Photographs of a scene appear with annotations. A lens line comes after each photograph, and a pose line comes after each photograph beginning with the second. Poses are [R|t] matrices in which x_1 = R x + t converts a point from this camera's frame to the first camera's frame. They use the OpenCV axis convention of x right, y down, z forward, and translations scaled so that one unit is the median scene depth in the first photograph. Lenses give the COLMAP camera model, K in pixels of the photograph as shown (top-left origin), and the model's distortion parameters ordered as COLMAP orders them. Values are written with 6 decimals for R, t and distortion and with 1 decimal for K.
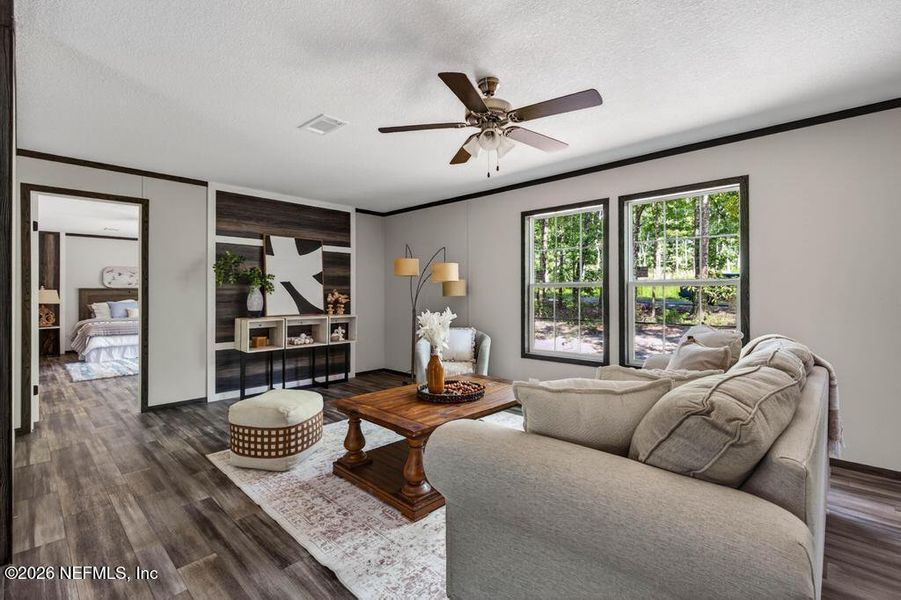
lens RADIAL K [[418.6, 0, 450.5], [0, 418.6, 300.0], [0, 0, 1]] dist [0.000416, -0.000015]
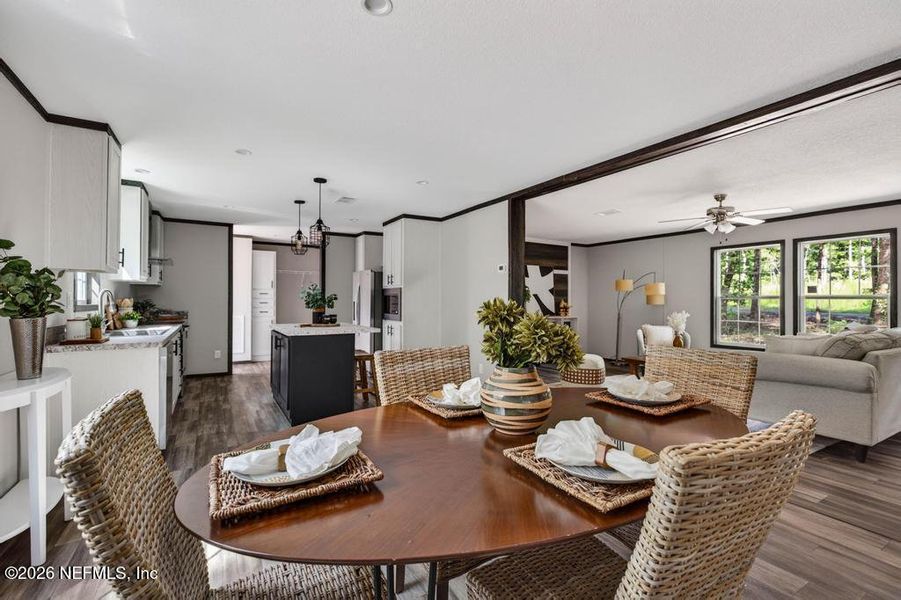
lens RADIAL K [[405.5, 0, 450.5], [0, 405.5, 300.0], [0, 0, 1]] dist [0.001359, 0.000116]
pose [[0.960201, 0.007467, -0.279210, -0.255950], [-0.012496, 0.999790, -0.016238, 0.006850], [0.279030, 0.019081, 0.960093, -0.509557]]
